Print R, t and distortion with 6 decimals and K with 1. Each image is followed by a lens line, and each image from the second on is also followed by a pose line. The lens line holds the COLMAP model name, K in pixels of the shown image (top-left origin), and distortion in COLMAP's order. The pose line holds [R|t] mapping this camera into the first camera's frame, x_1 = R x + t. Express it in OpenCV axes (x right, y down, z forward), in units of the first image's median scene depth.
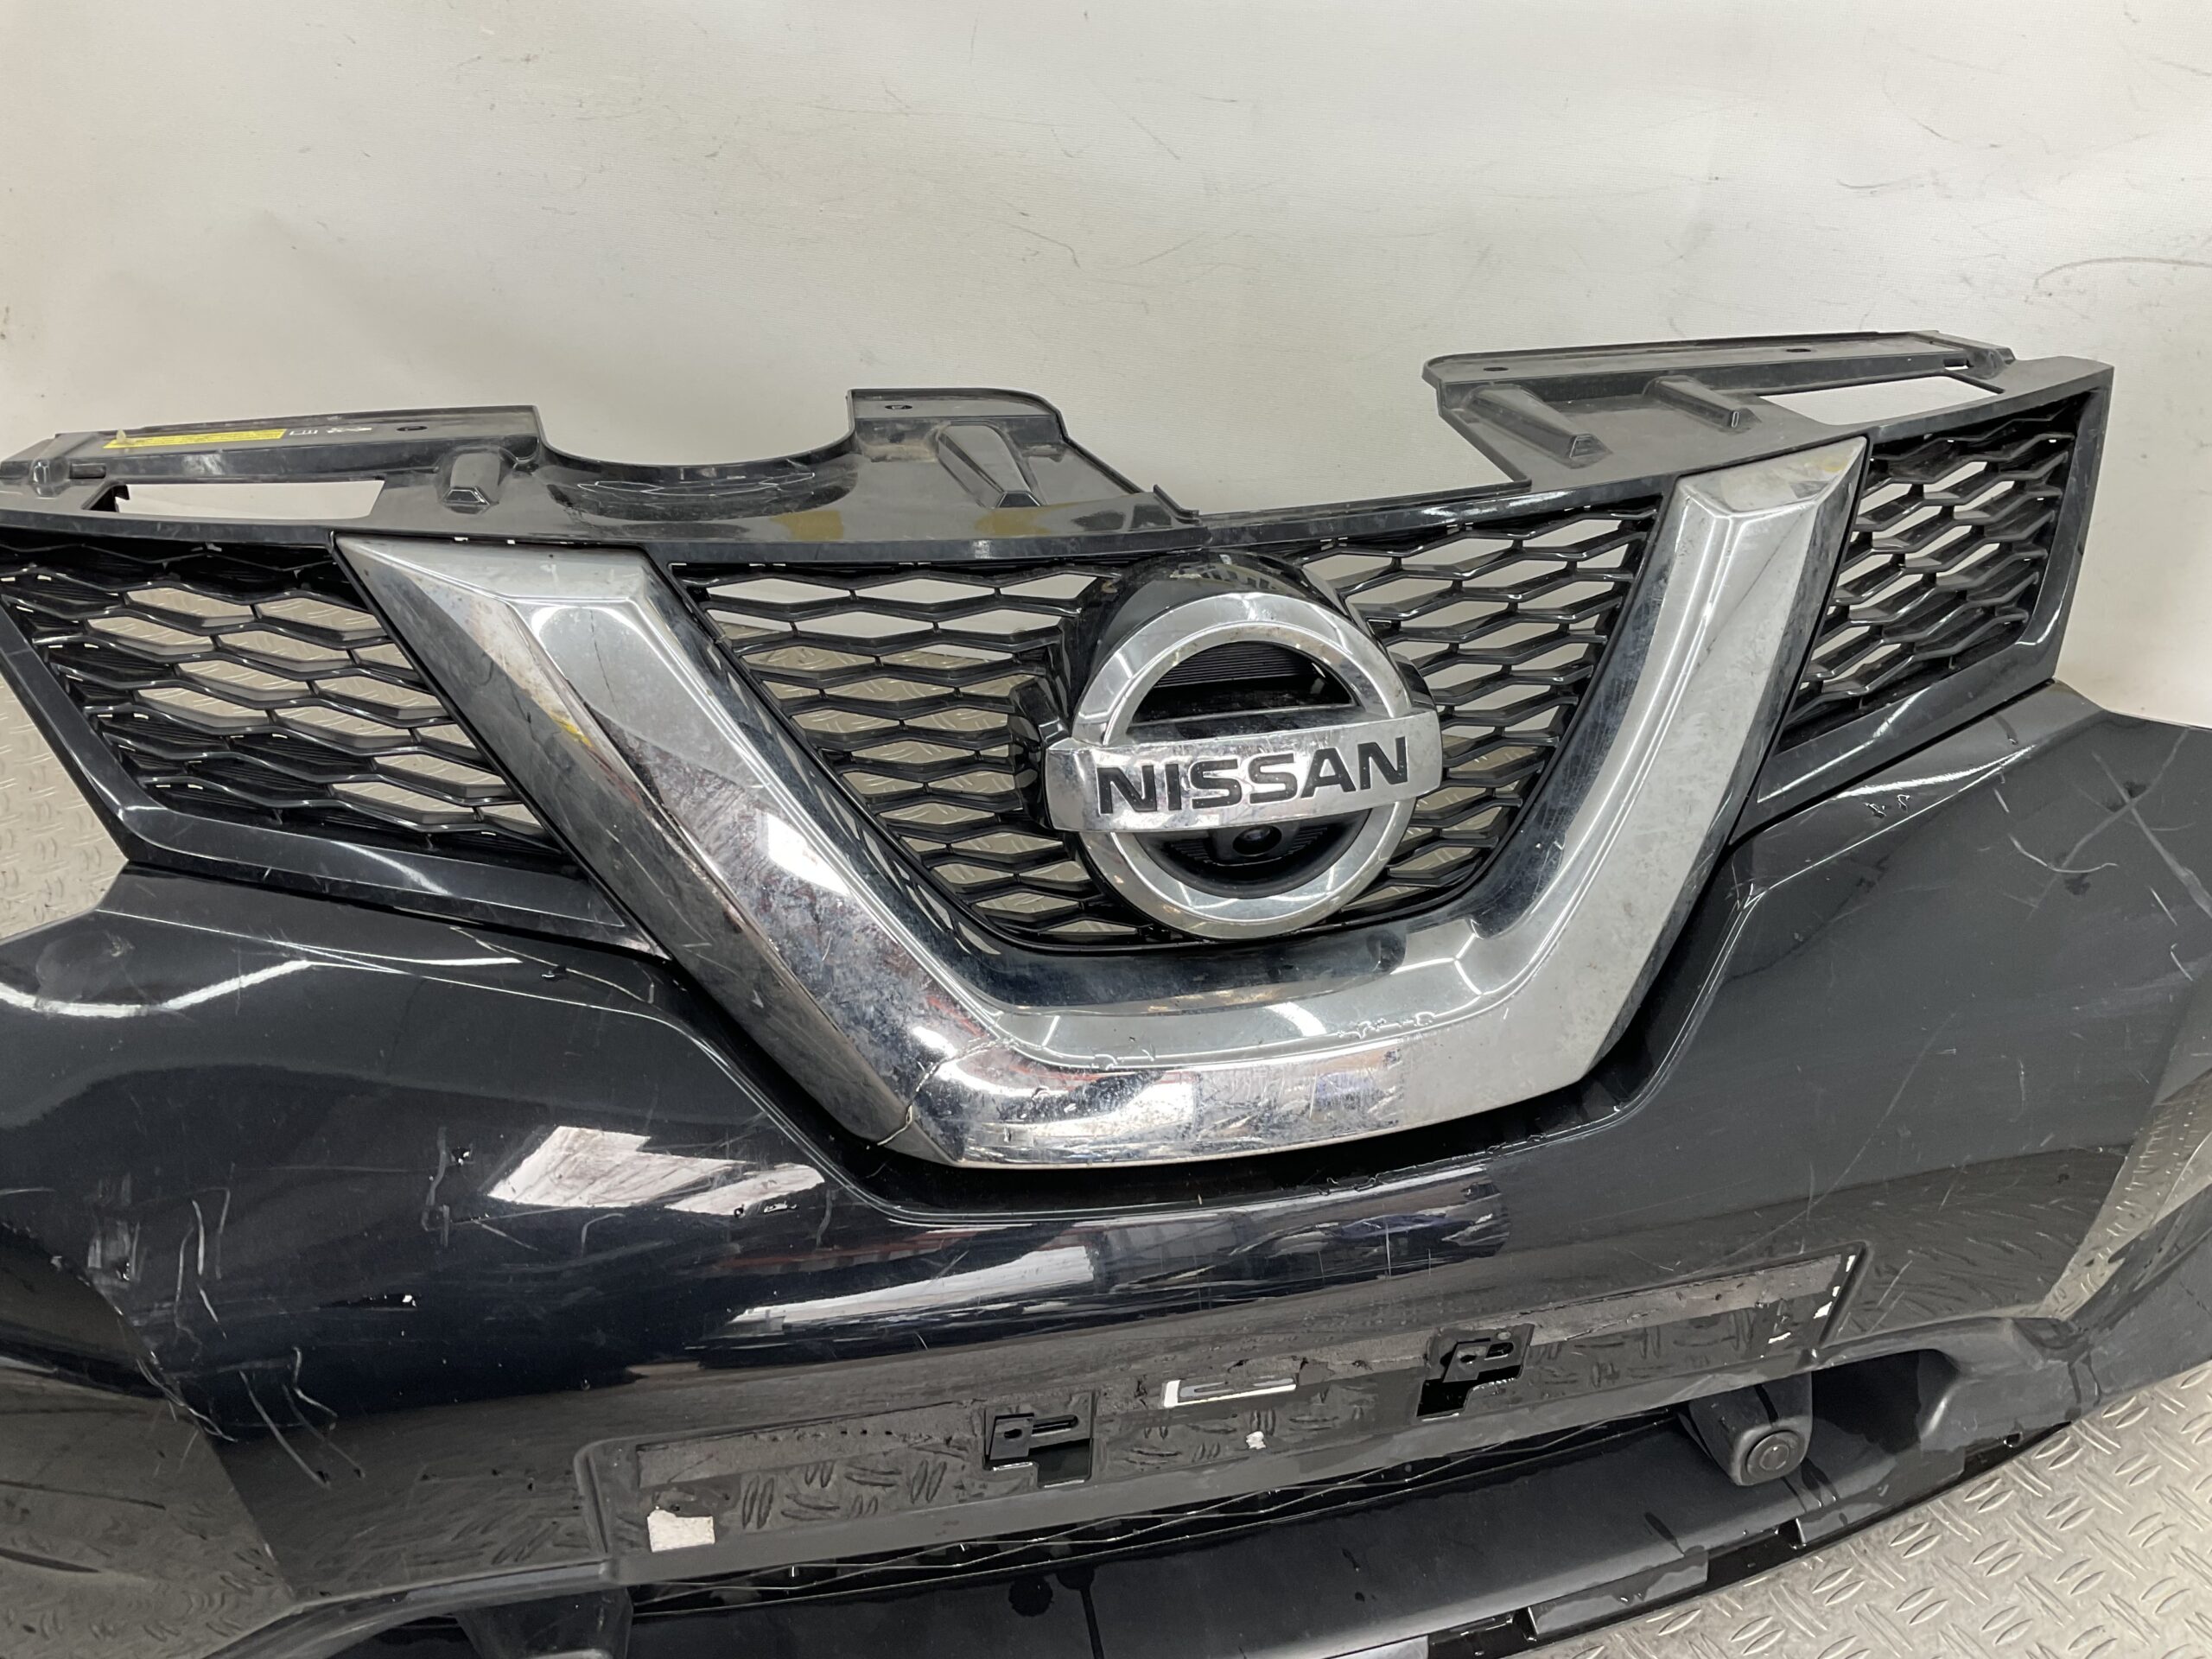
lens RADIAL K [[1797.2, 0, 1106.0], [0, 1797.2, 829.5], [0, 0, 1]] dist [0.079923, -0.154380]
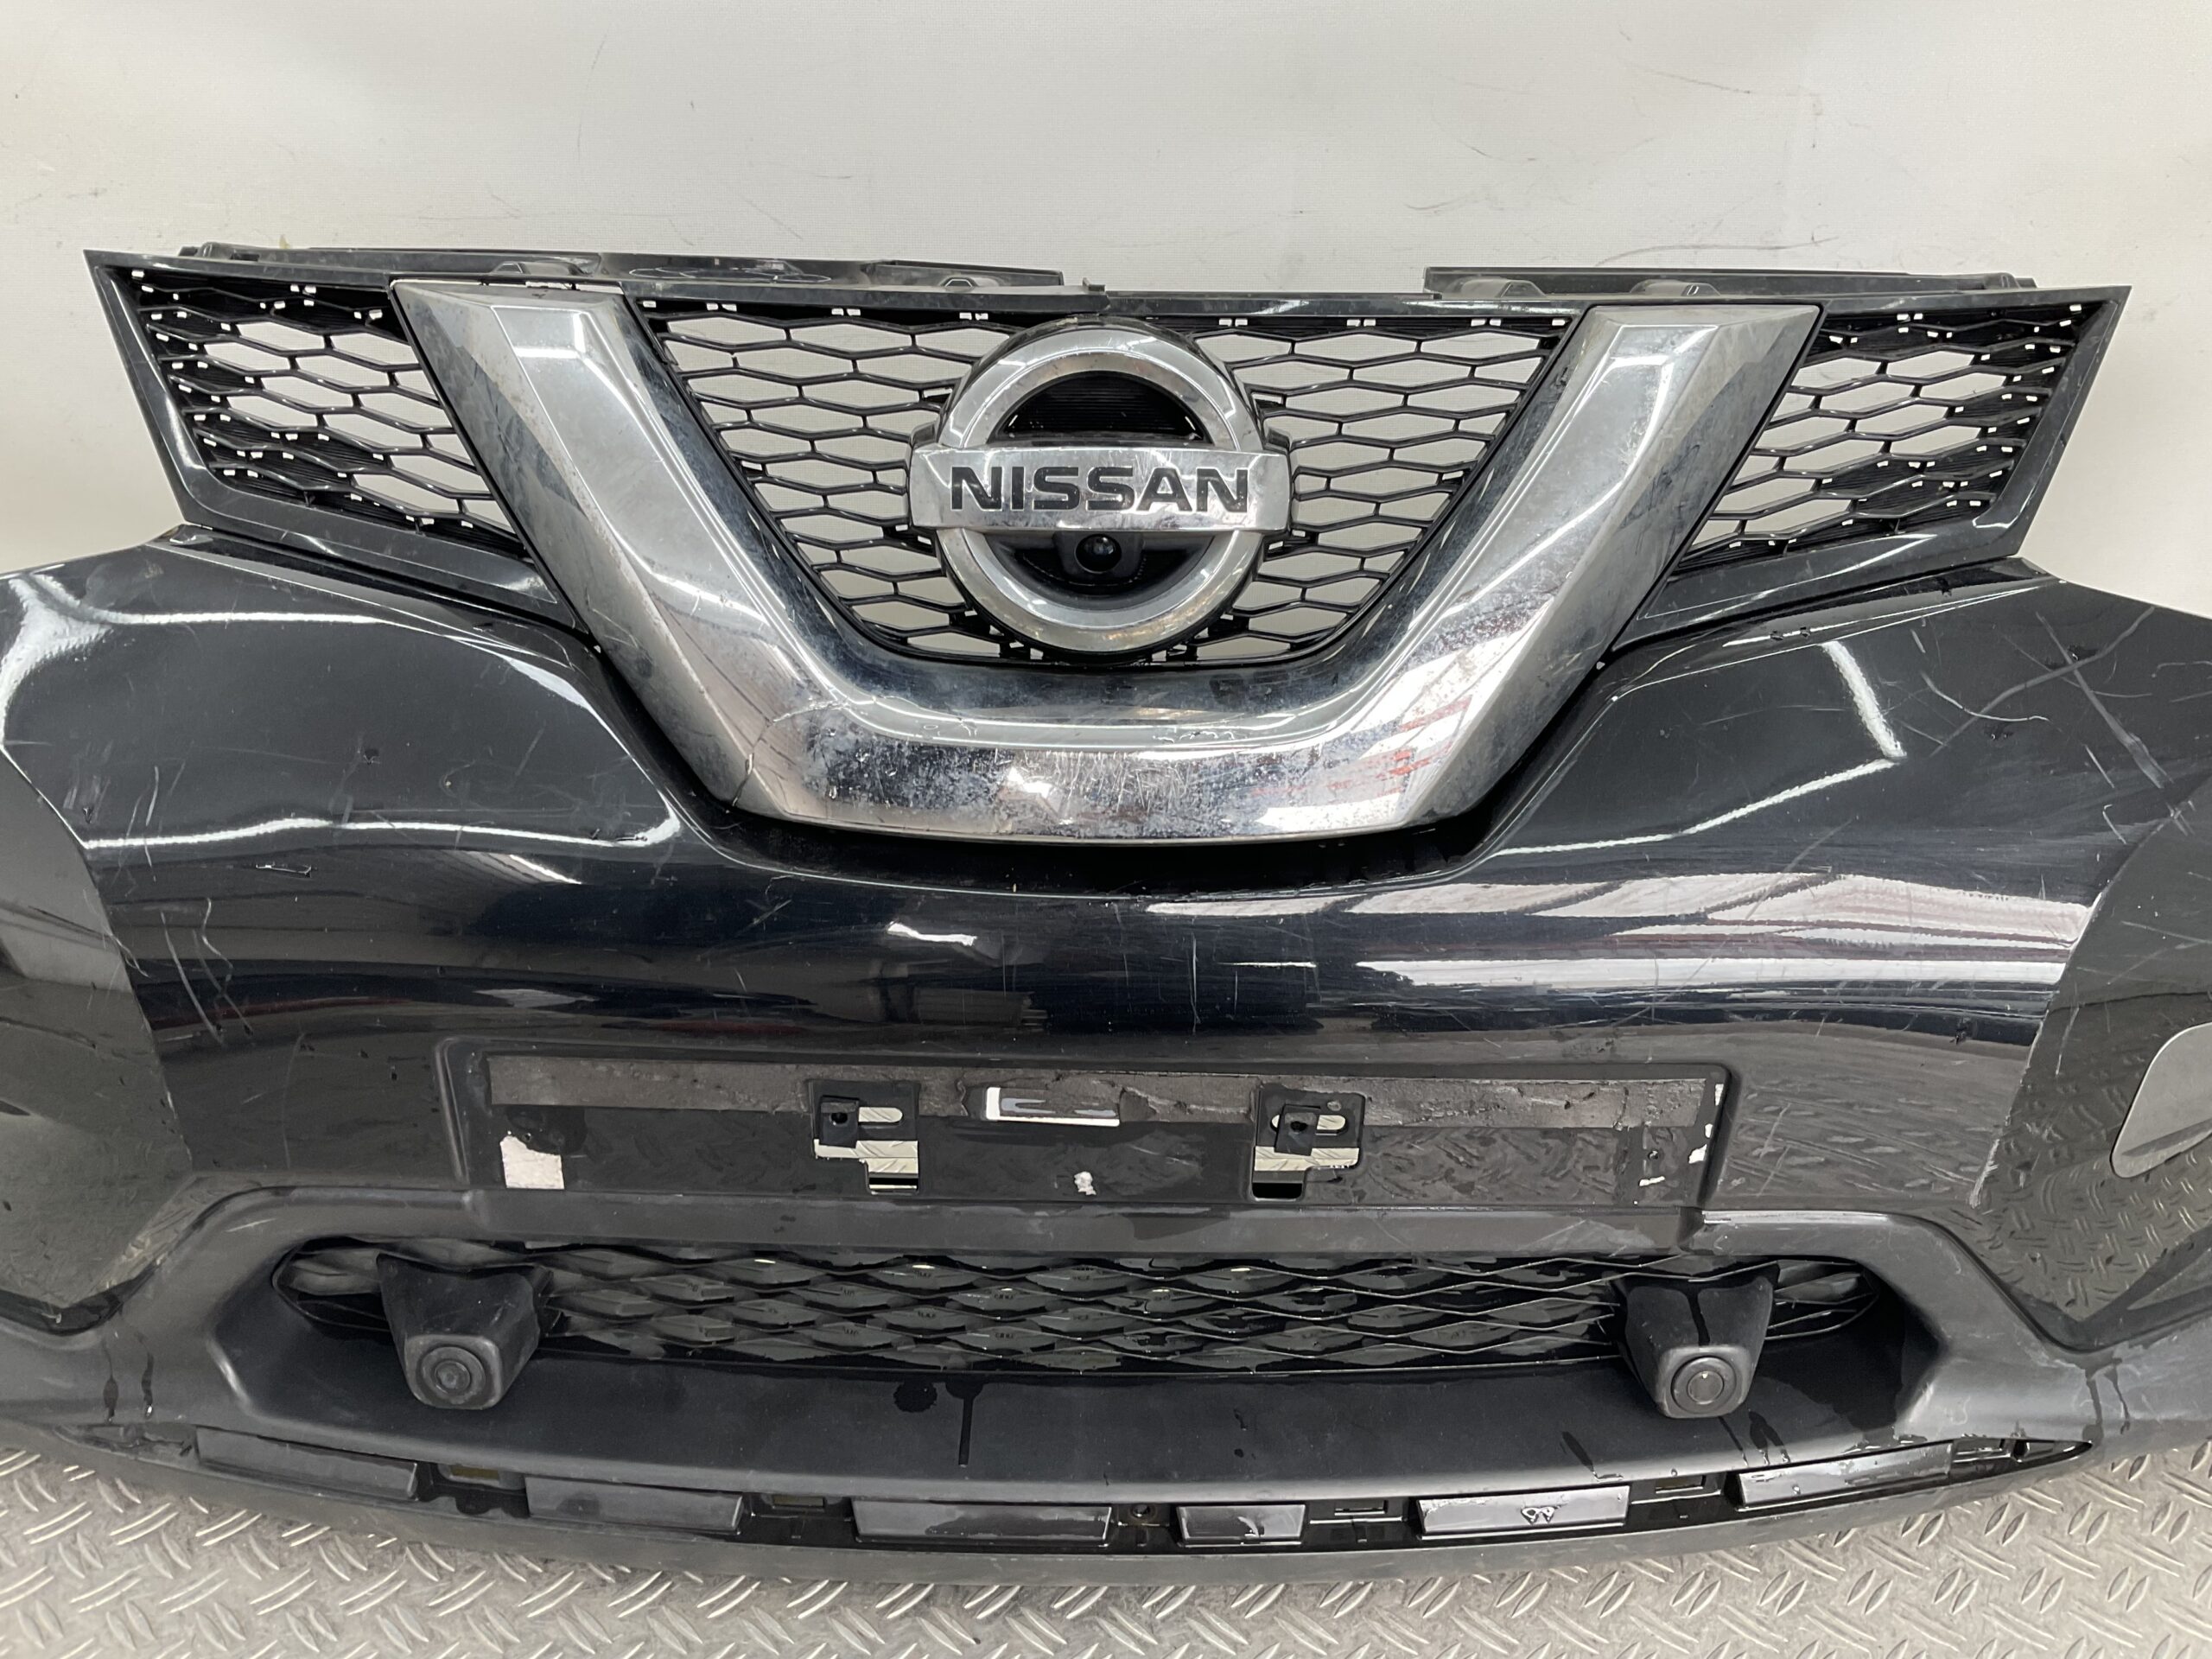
lens RADIAL K [[1810.3, 0, 1106.0], [0, 1810.3, 829.5], [0, 0, 1]] dist [0.137582, -0.301256]
pose [[0.975586, 0.089881, -0.200382, 0.302308], [-0.117503, 0.984461, -0.130500, 0.292082], [0.185538, 0.150859, 0.970988, -0.029566]]
